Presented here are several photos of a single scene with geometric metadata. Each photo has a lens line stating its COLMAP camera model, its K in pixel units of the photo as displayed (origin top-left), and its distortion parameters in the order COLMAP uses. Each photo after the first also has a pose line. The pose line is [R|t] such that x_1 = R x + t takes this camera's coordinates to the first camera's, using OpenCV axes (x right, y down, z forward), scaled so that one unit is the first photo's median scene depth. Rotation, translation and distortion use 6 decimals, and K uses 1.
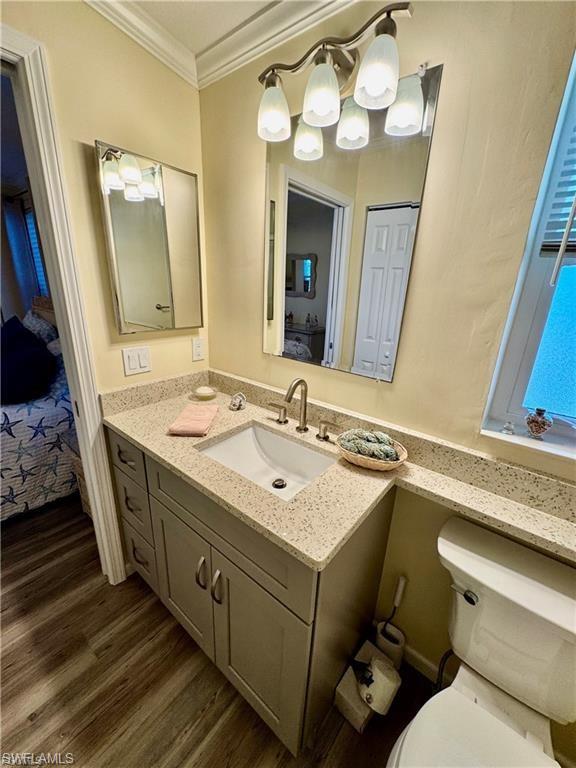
lens RADIAL K [[307.7, 0, 288.2], [0, 307.7, 383.0], [0, 0, 1]] dist [0.000513, -0.002007]
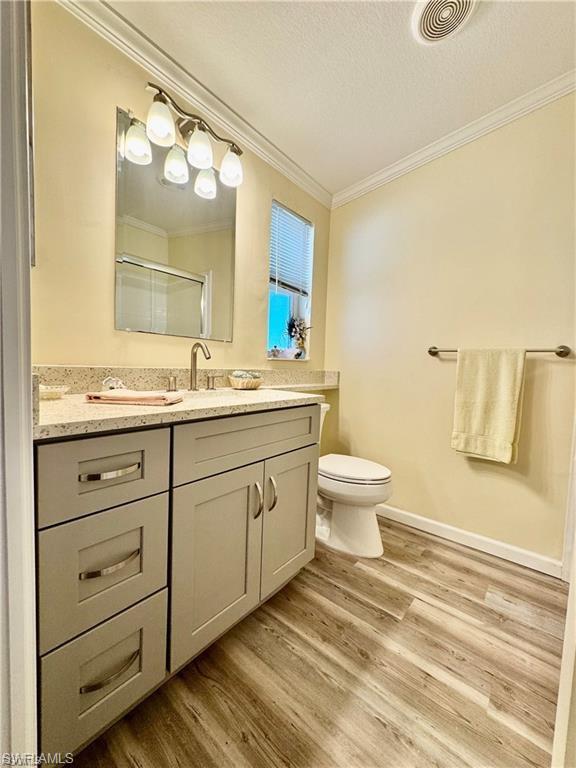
lens RADIAL K [[307.7, 0, 289.4], [0, 307.7, 386.1], [0, 0, 1]] dist [0.000513, -0.002007]
pose [[0.007497, -0.106381, 0.994297, -1.278817], [0.272943, 0.956786, 0.100310, 0.138853], [-0.962001, 0.270634, 0.036209, 0.705213]]
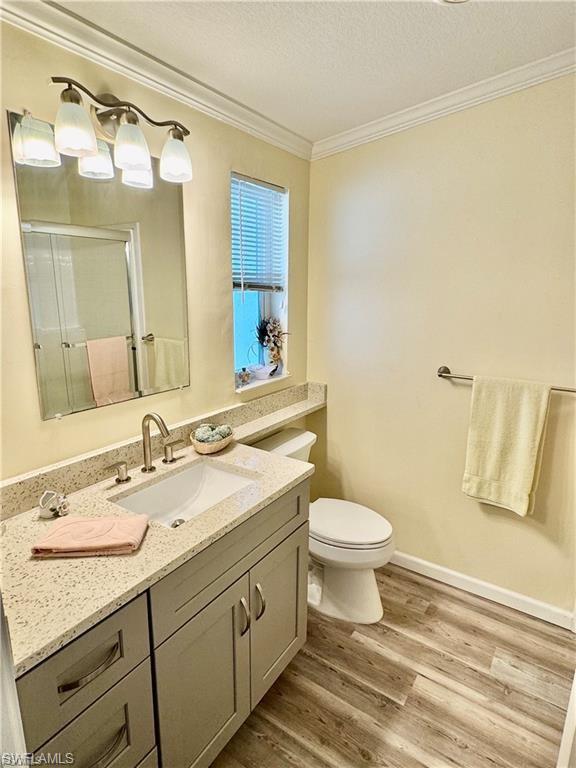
lens RADIAL K [[427.4, 0, 290.5], [0, 427.4, 382.2], [0, 0, 1]] dist [-0.000727, -0.000107]
pose [[-0.092047, -0.258712, 0.961559, -1.323690], [0.292741, 0.915954, 0.274465, -0.358821], [-0.951751, 0.306751, -0.008575, 0.619237]]
